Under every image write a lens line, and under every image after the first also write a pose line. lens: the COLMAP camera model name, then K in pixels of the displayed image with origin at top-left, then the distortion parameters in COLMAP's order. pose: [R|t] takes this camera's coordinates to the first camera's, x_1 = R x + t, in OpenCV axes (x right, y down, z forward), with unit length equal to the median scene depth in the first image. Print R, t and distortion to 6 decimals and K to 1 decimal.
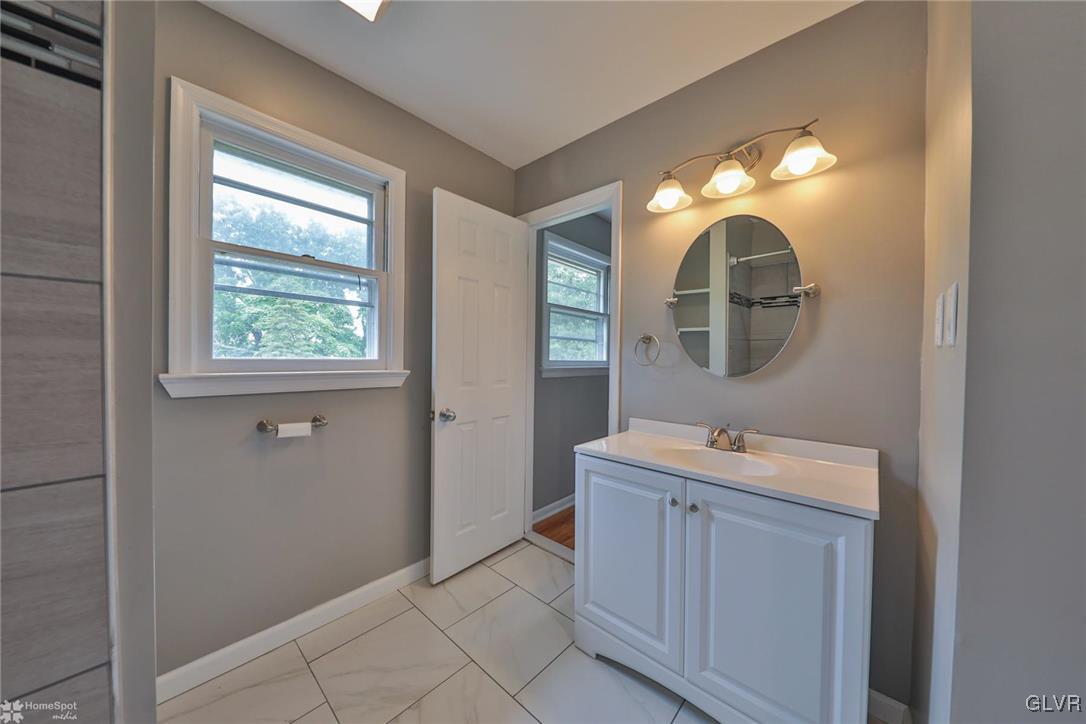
lens RADIAL K [[363.3, 0, 539.5], [0, 363.3, 361.1], [0, 0, 1]] dist [-0.001912, -0.001817]
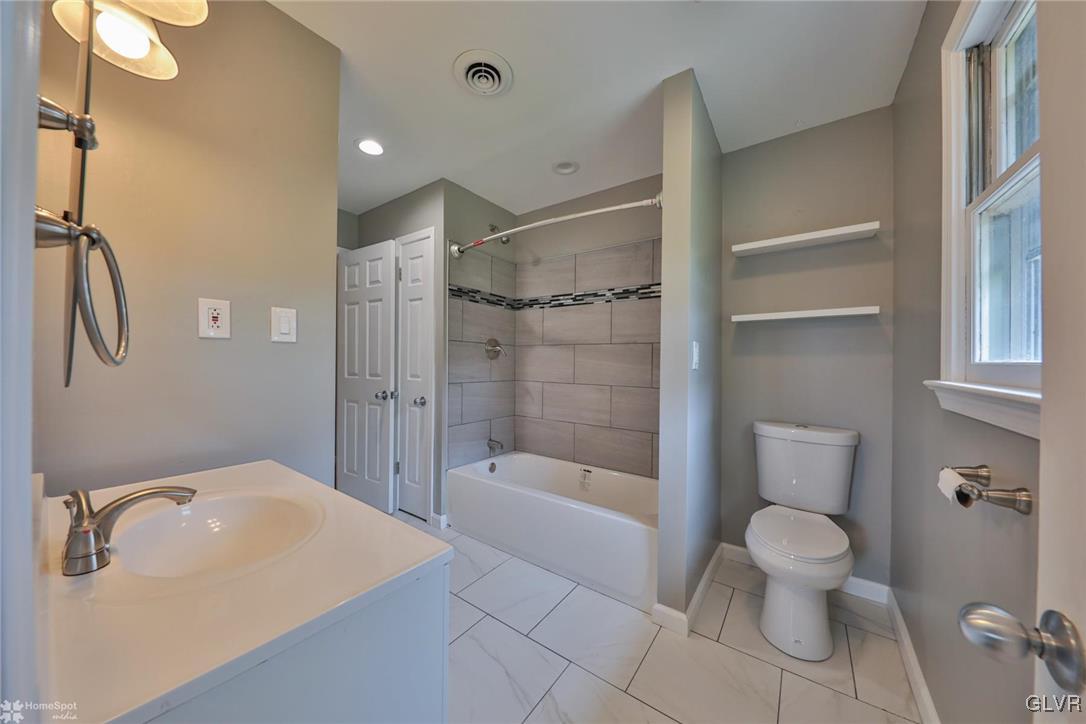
lens RADIAL K [[363.3, 0, 544.2], [0, 363.3, 358.5], [0, 0, 1]] dist [-0.001912, -0.001817]
pose [[-0.993183, -0.018809, -0.115041, 0.030236], [-0.019866, 0.999770, 0.008048, -0.005563], [0.114864, 0.010279, -0.993328, 1.214231]]
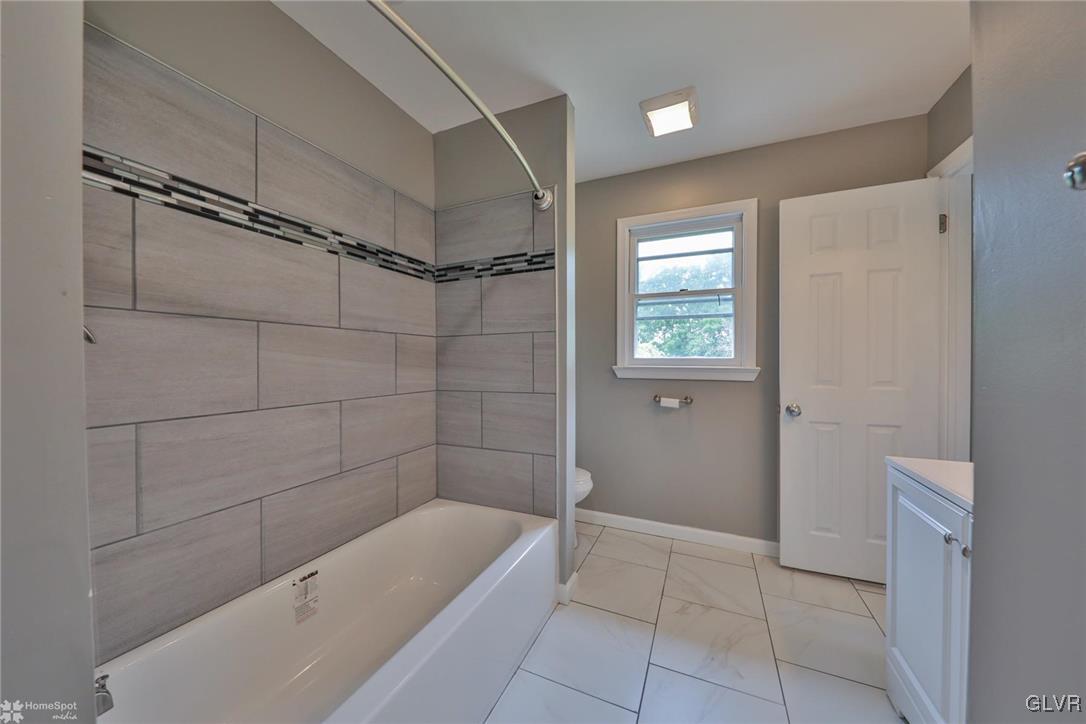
lens RADIAL K [[363.3, 0, 539.9], [0, 363.3, 362.2], [0, 0, 1]] dist [-0.001912, -0.001817]
pose [[0.303164, -0.005328, -0.952924, 0.537470], [-0.007281, 0.999942, -0.007907, 0.023619], [0.952911, 0.009335, 0.303107, -0.019587]]
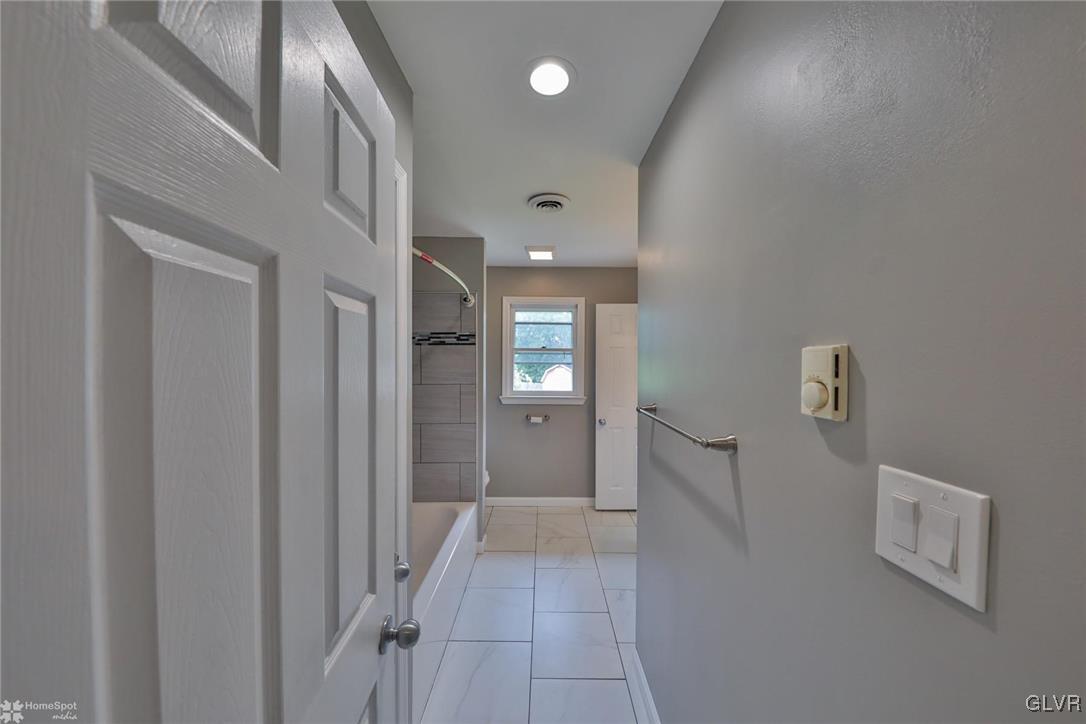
lens RADIAL K [[363.3, 0, 542.1], [0, 363.3, 361.7], [0, 0, 1]] dist [-0.001912, -0.001817]
pose [[0.673381, -0.000009, -0.739295, 0.959317], [-0.005538, 0.999972, -0.005056, -0.158036], [0.739275, 0.007499, 0.673362, -0.522953]]
